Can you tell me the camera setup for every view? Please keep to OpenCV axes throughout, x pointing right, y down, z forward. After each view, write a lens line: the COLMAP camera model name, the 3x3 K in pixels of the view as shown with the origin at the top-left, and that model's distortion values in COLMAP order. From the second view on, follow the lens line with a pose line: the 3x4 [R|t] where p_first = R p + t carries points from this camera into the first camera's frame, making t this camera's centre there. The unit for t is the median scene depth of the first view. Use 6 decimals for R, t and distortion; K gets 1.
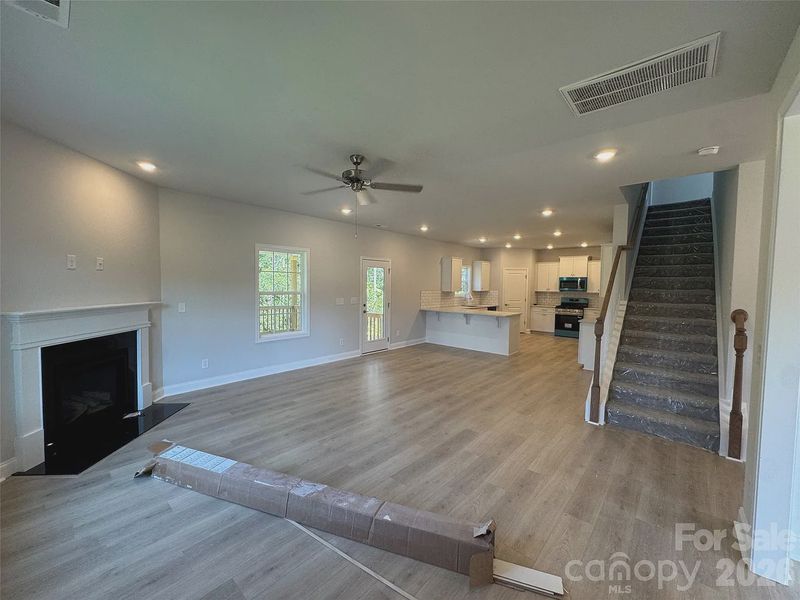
lens RADIAL K [[322.3, 0, 399.0], [0, 322.3, 300.6], [0, 0, 1]] dist [-0.007673, 0.000035]
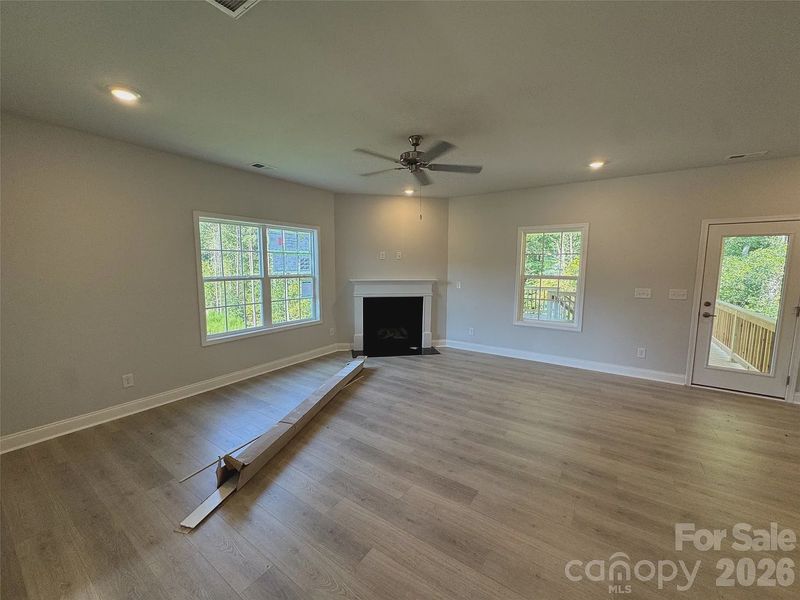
lens RADIAL K [[322.3, 0, 399.0], [0, 322.3, 300.6], [0, 0, 1]] dist [-0.007673, 0.000035]
pose [[0.118701, 0.100041, -0.987877, 0.511541], [-0.053444, 0.994113, 0.094251, -0.021778], [0.991491, 0.041609, 0.123349, 0.485673]]
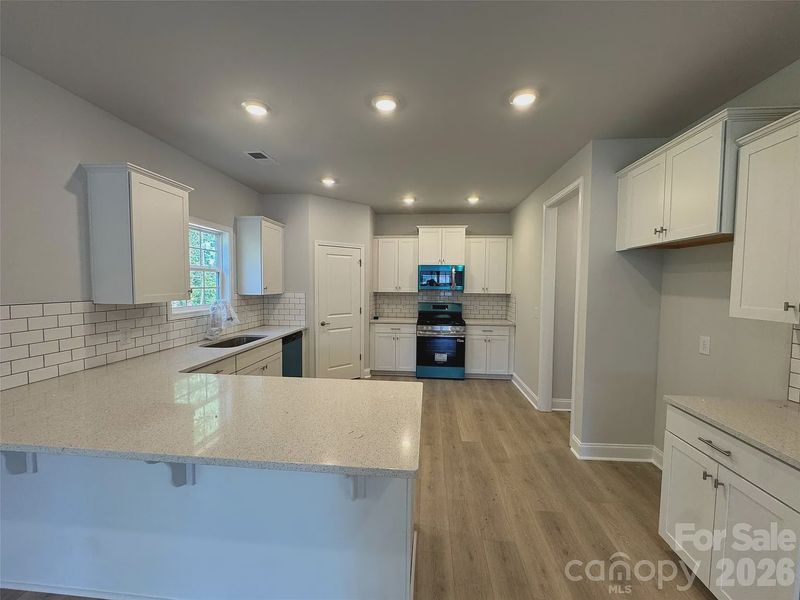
lens RADIAL K [[322.3, 0, 399.0], [0, 322.3, 300.6], [0, 0, 1]] dist [-0.007673, 0.000035]
pose [[0.803614, -0.038117, 0.593928, 0.297675], [0.032330, 0.999269, 0.020387, -0.049330], [-0.594272, 0.002818, 0.804260, 1.124410]]
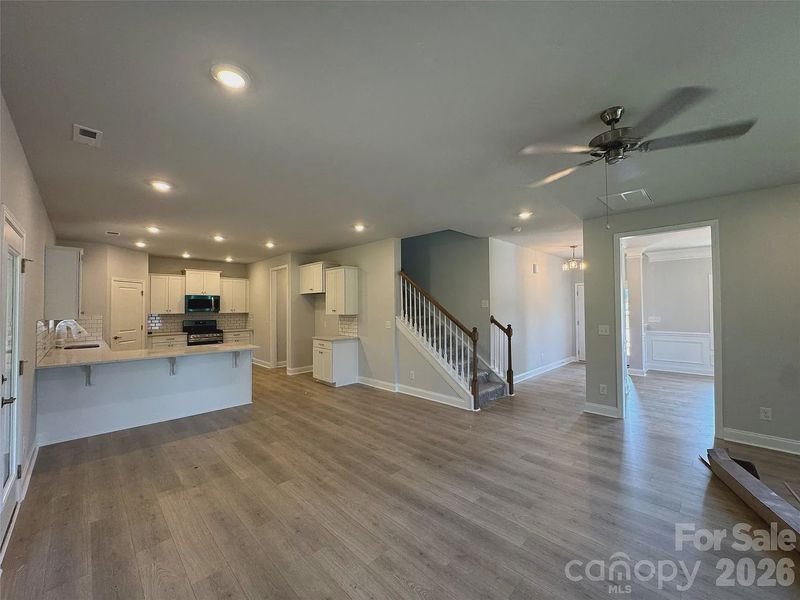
lens RADIAL K [[322.3, 0, 399.0], [0, 322.3, 300.6], [0, 0, 1]] dist [-0.007673, 0.000035]
pose [[0.065154, 0.004501, 0.997865, -0.474326], [0.057098, 0.998335, -0.008231, -0.042918], [-0.996240, 0.057512, 0.064788, 0.816945]]
